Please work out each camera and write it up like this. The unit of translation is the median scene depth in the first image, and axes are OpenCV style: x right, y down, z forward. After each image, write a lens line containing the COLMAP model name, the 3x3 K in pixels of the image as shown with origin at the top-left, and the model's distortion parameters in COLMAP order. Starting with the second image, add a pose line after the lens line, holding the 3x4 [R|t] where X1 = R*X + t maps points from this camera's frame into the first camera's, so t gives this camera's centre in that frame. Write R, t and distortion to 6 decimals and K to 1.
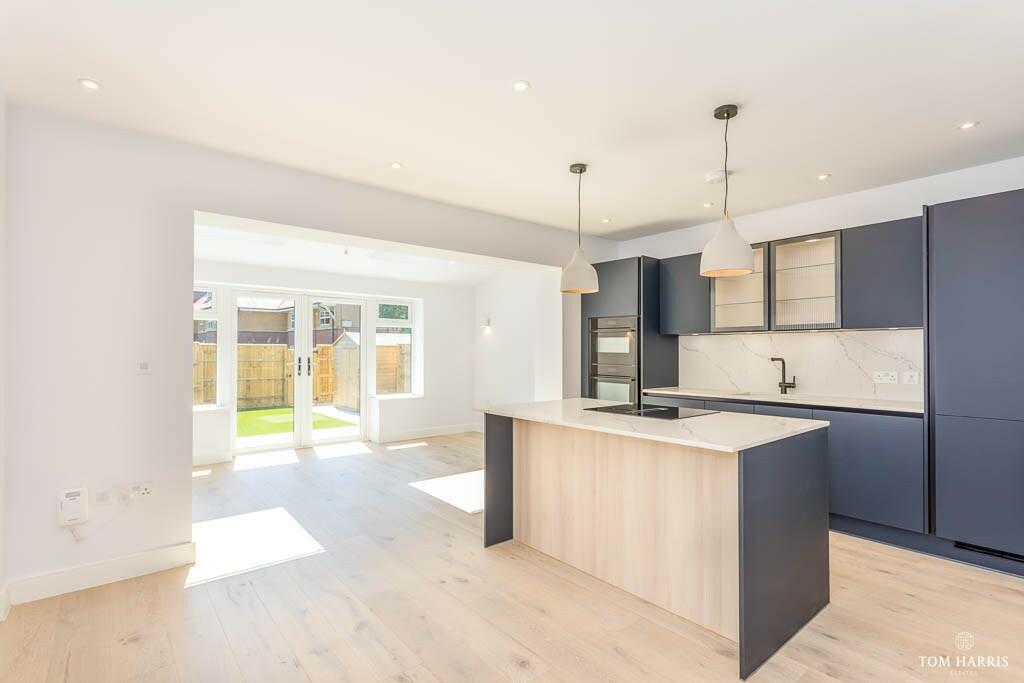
lens RADIAL K [[494.4, 0, 510.7], [0, 494.4, 346.5], [0, 0, 1]] dist [0.002138, 0.000847]
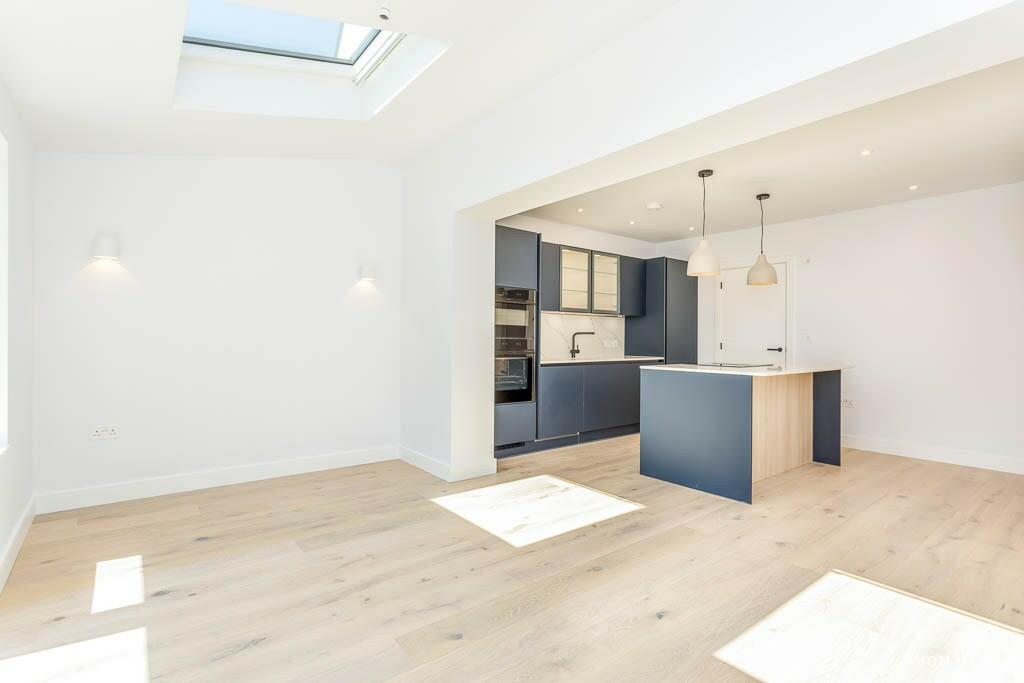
lens RADIAL K [[494.4, 0, 514.0], [0, 494.4, 338.1], [0, 0, 1]] dist [0.002138, 0.000847]
pose [[0.011306, 0.001227, 0.999935, -0.925376], [-0.019176, 0.999816, -0.001010, 0.047805], [-0.999752, -0.019163, 0.011328, 1.240347]]
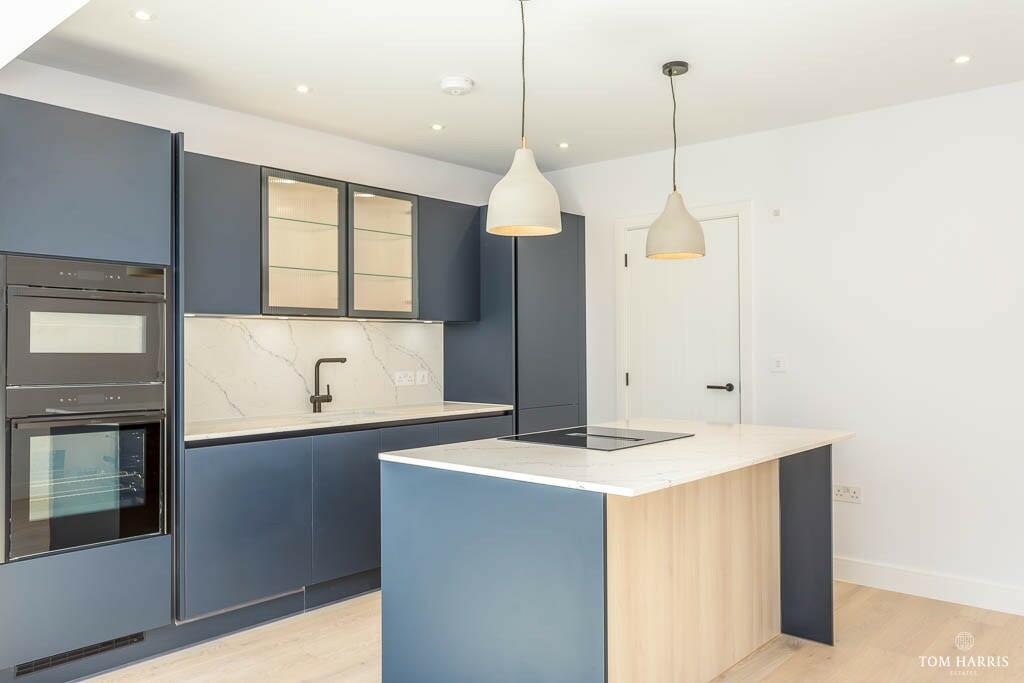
lens RADIAL K [[780.2, 0, 510.5], [0, 780.2, 343.0], [0, 0, 1]] dist [-0.004228, 0.001672]
pose [[-0.158625, 0.006594, 0.987317, -0.556043], [-0.005547, 0.999956, -0.007569, 0.009931], [-0.987323, -0.006678, -0.158581, 0.978527]]
